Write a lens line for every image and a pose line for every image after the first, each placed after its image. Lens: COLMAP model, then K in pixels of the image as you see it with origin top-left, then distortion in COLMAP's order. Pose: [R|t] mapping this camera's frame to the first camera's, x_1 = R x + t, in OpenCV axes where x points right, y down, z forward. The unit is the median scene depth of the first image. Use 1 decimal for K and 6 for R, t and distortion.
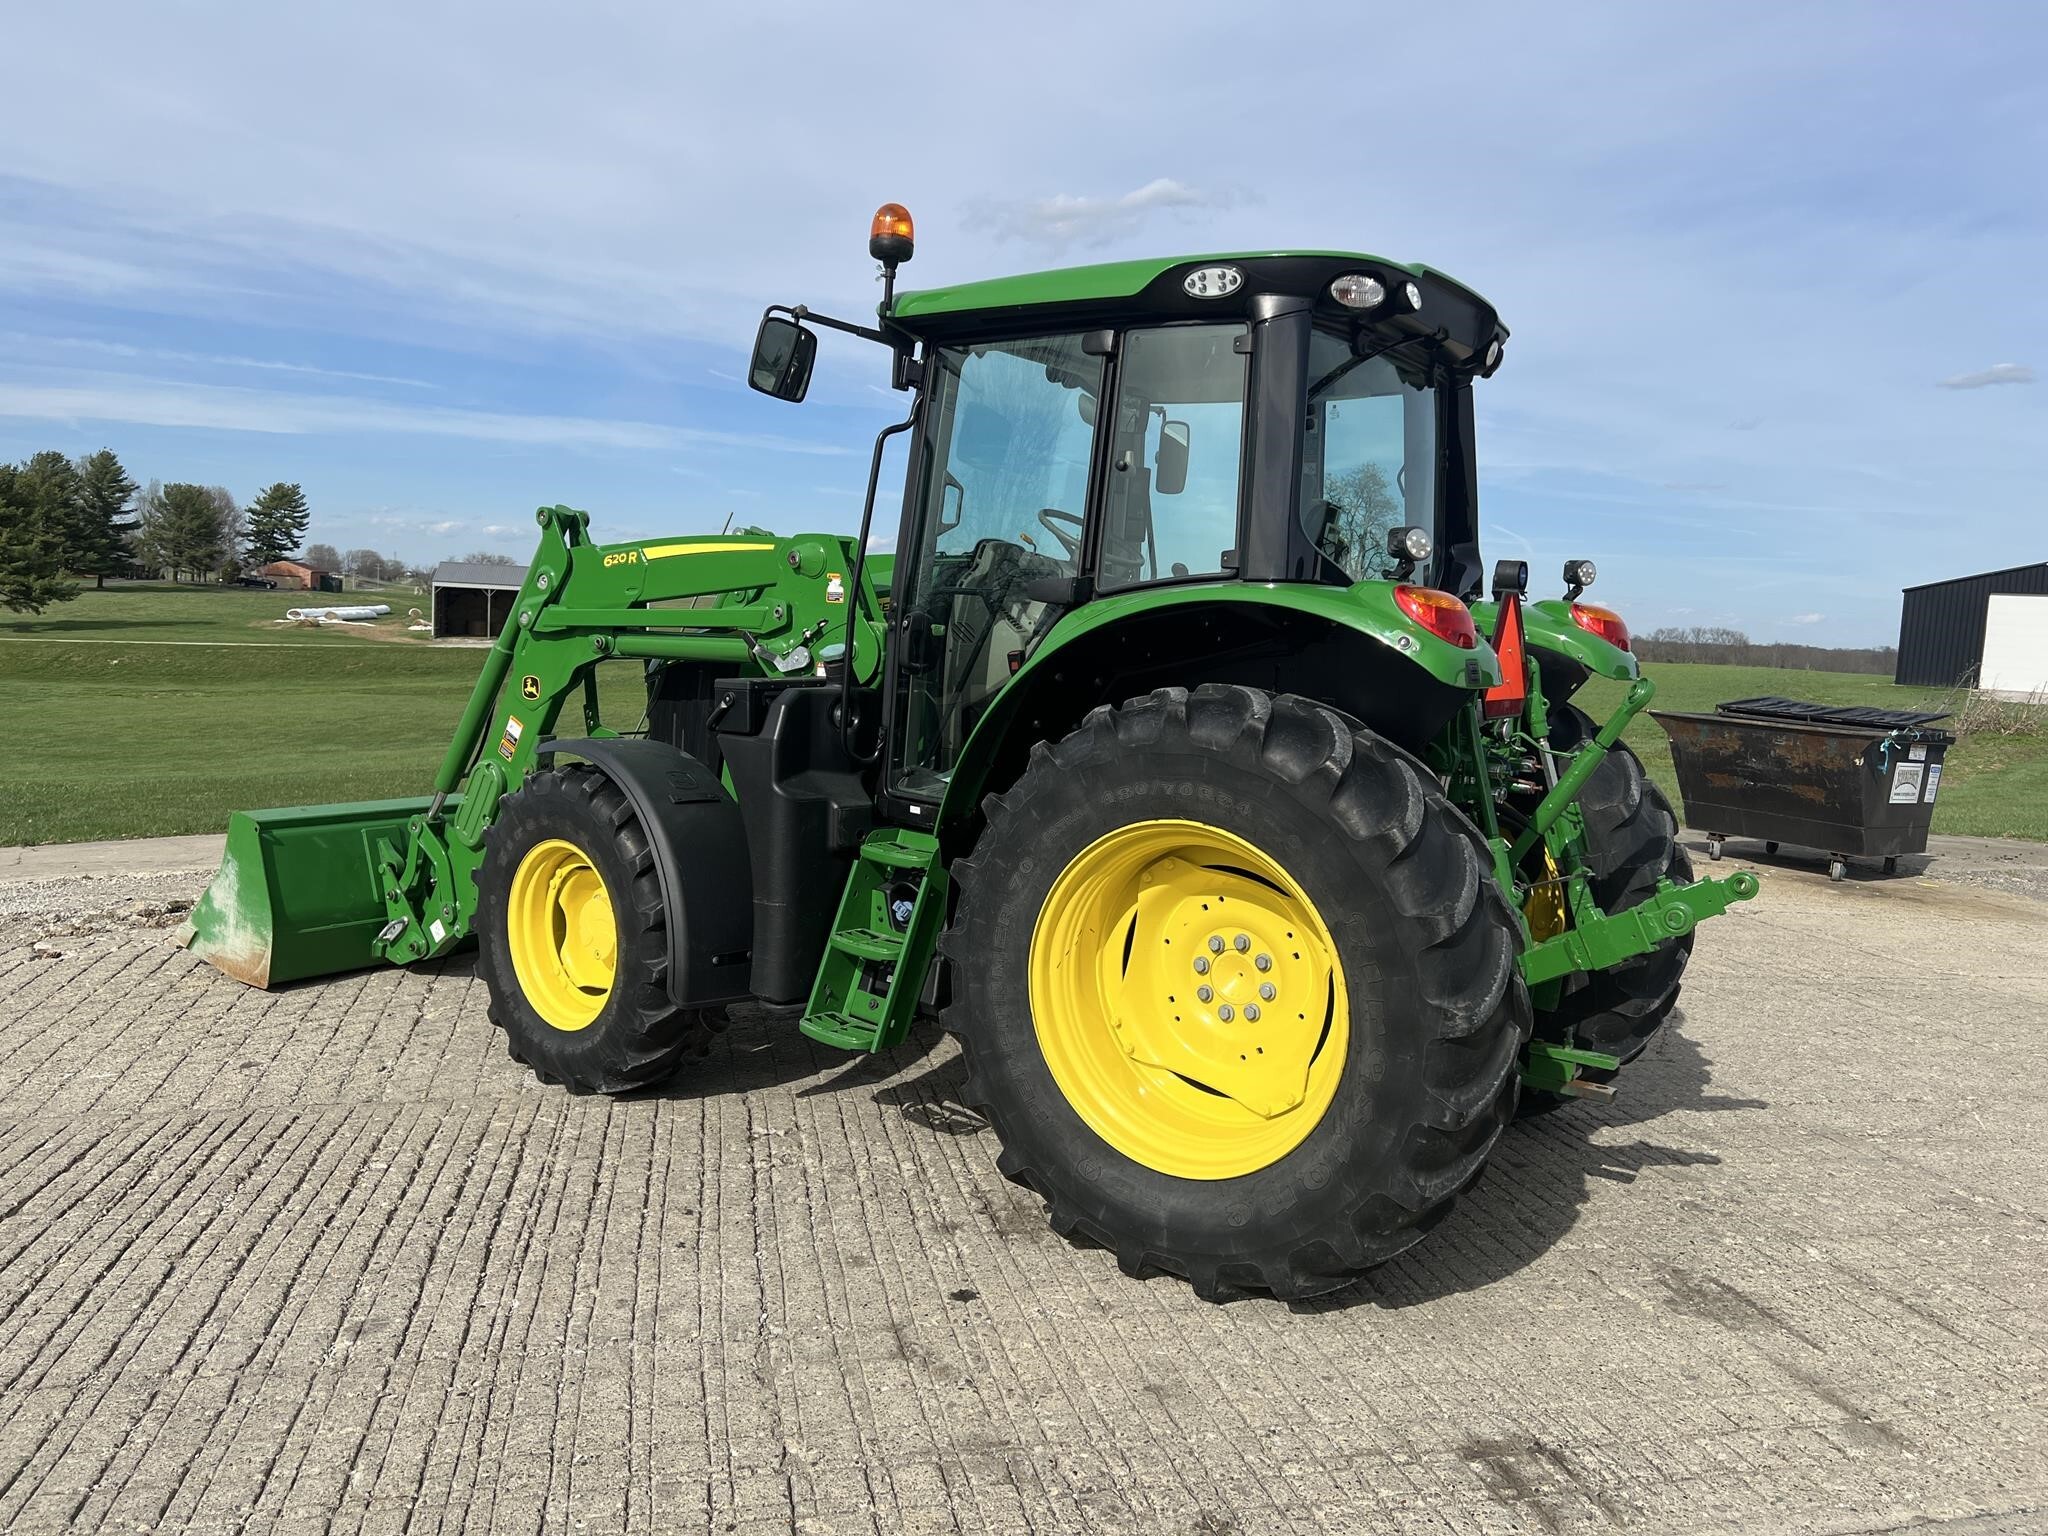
lens RADIAL K [[1529.9, 0, 1028.2], [0, 1529.9, 756.7], [0, 0, 1]] dist [0.051354, -0.045302]
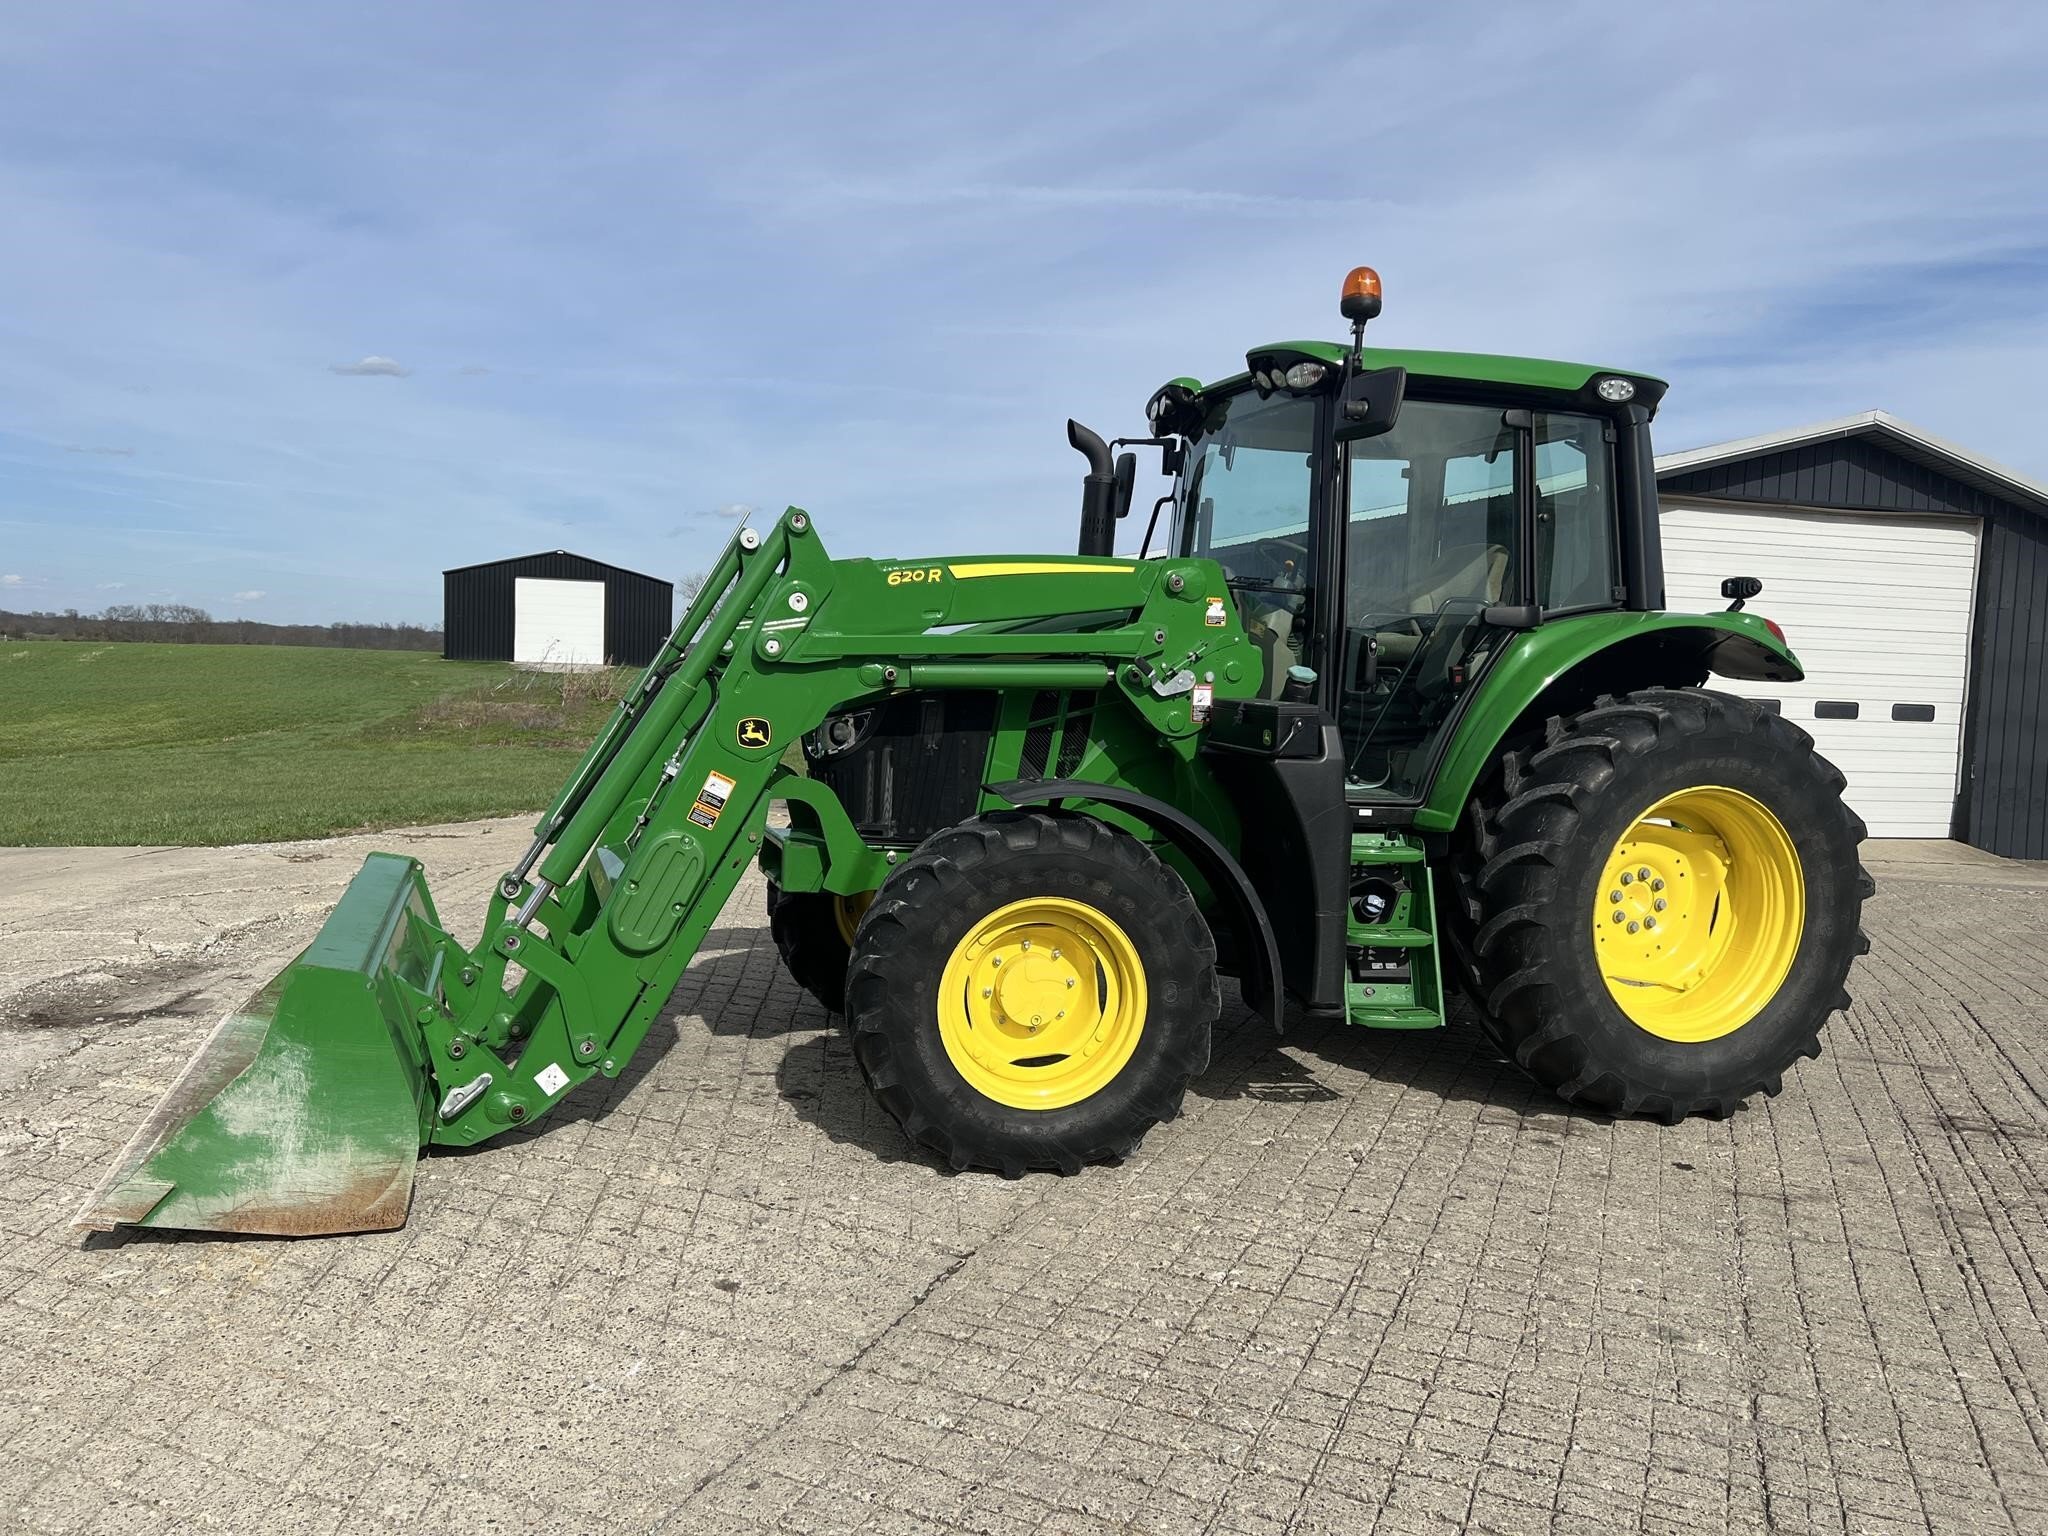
lens RADIAL K [[1531.3, 0, 1049.9], [0, 1531.3, 755.7], [0, 0, 1]] dist [0.041178, -0.033011]
pose [[0.593325, -0.082078, 0.800768, -1.139075], [0.070885, 0.996251, 0.049593, -0.080952], [-0.801836, 0.027338, 0.596919, 0.531942]]
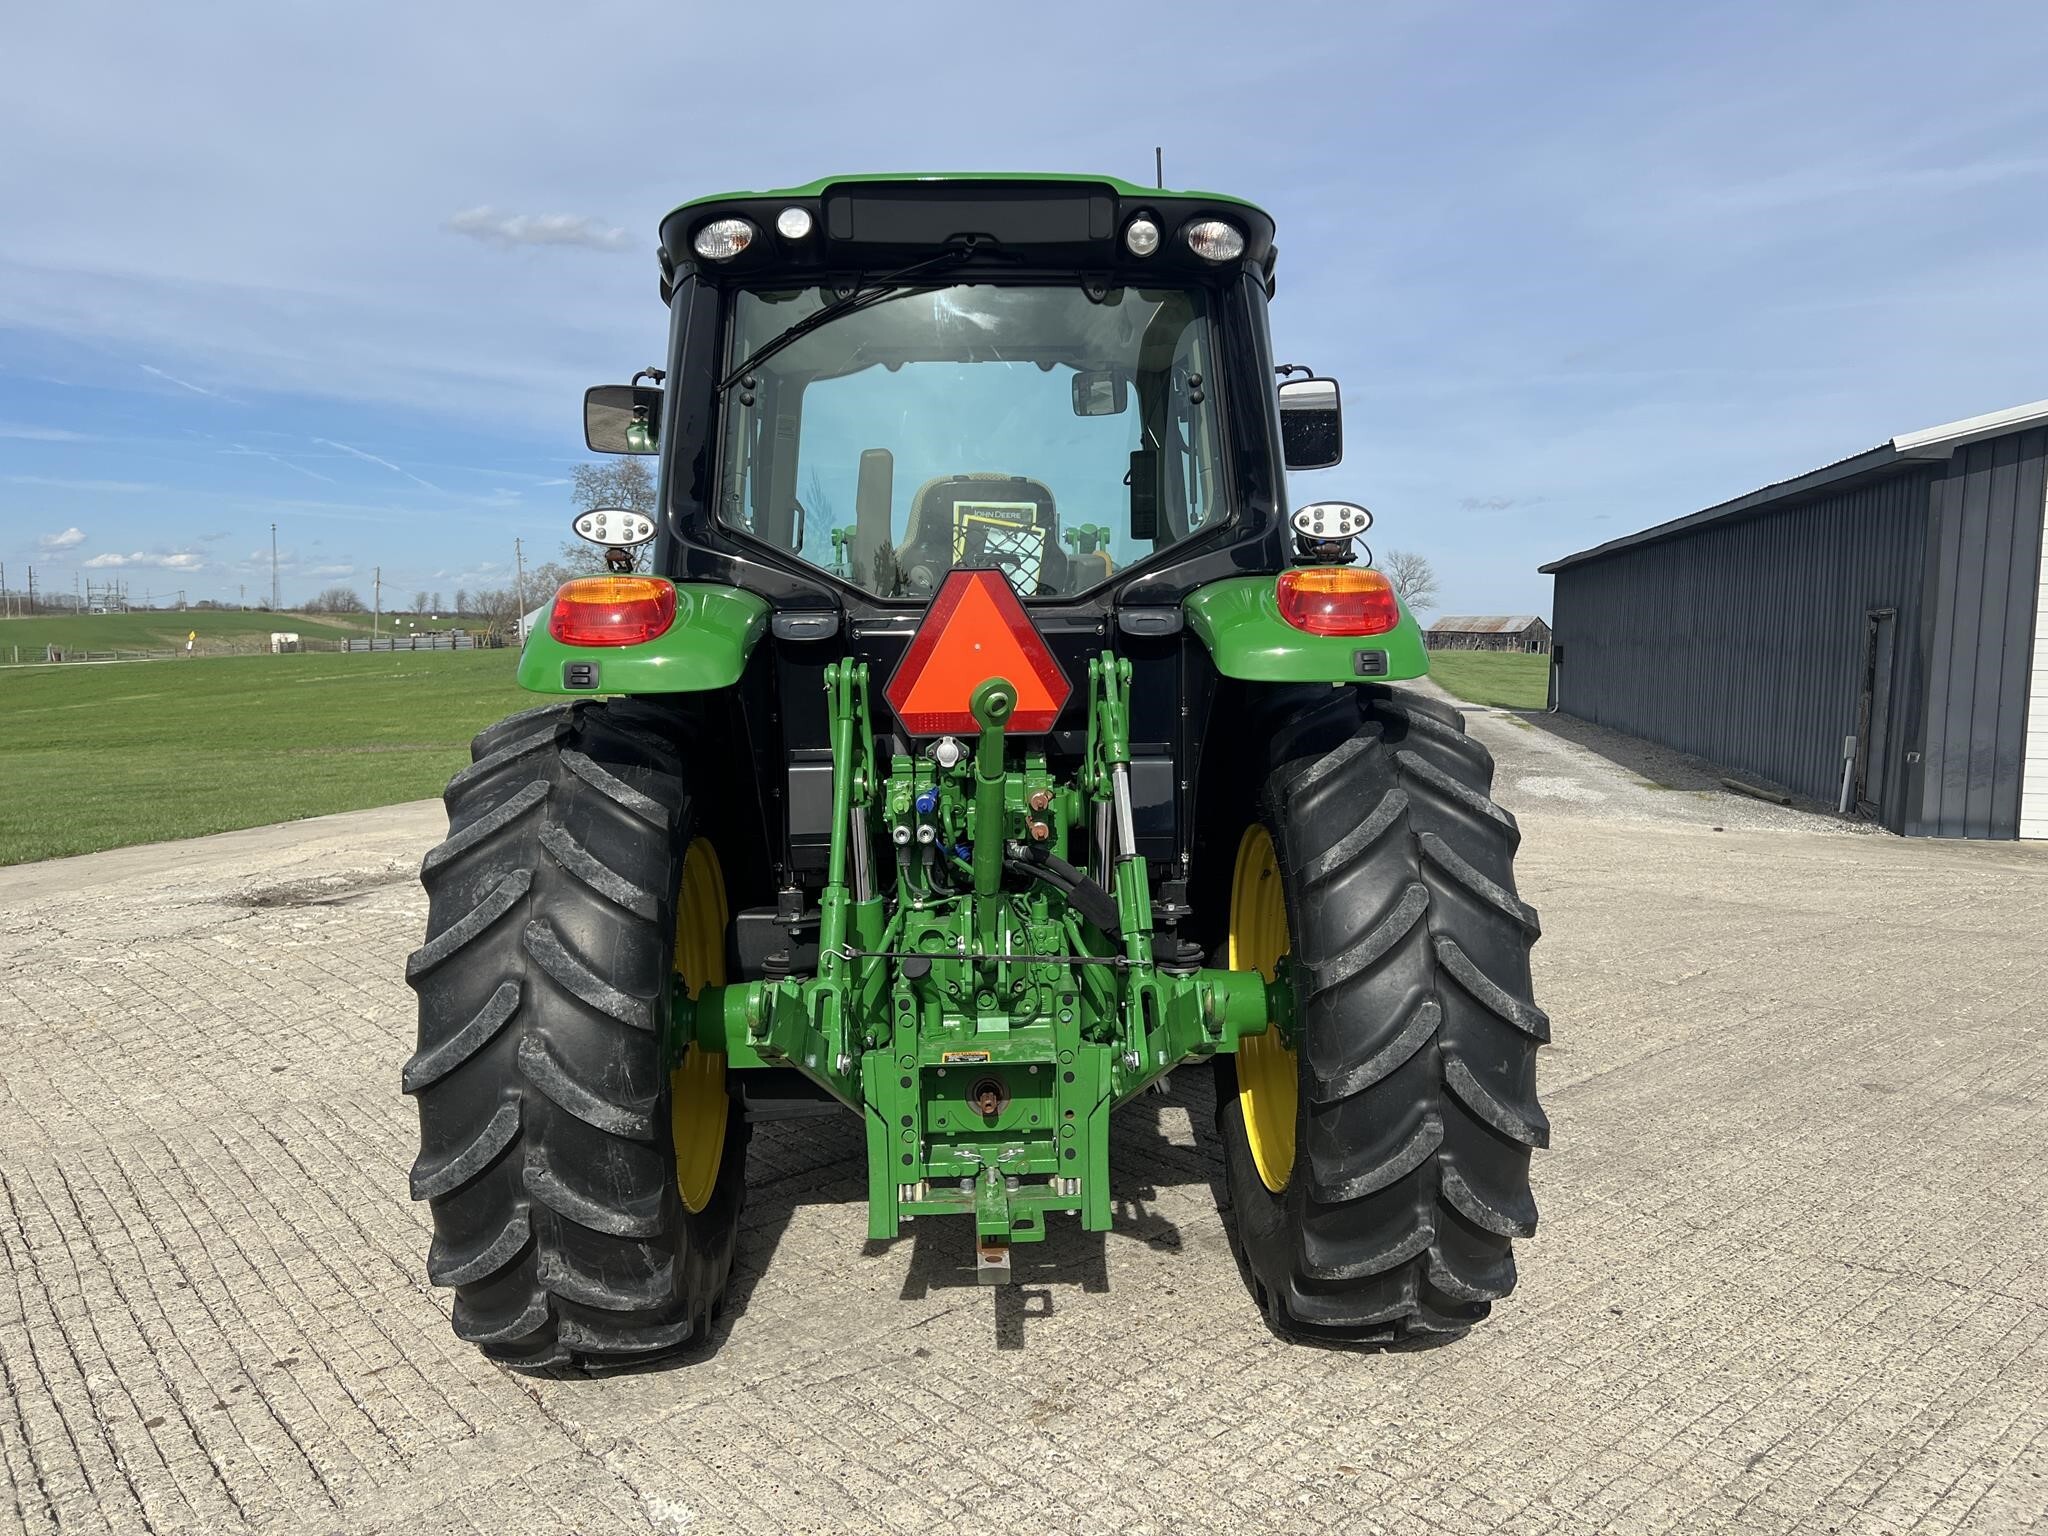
lens RADIAL K [[1529.9, 0, 1033.8], [0, 1529.9, 772.2], [0, 0, 1]] dist [0.051354, -0.045302]
pose [[0.883956, -0.084438, 0.459882, -0.611177], [0.077001, 0.996418, 0.034944, -0.009657], [-0.461185, 0.004522, 0.887292, -0.267421]]
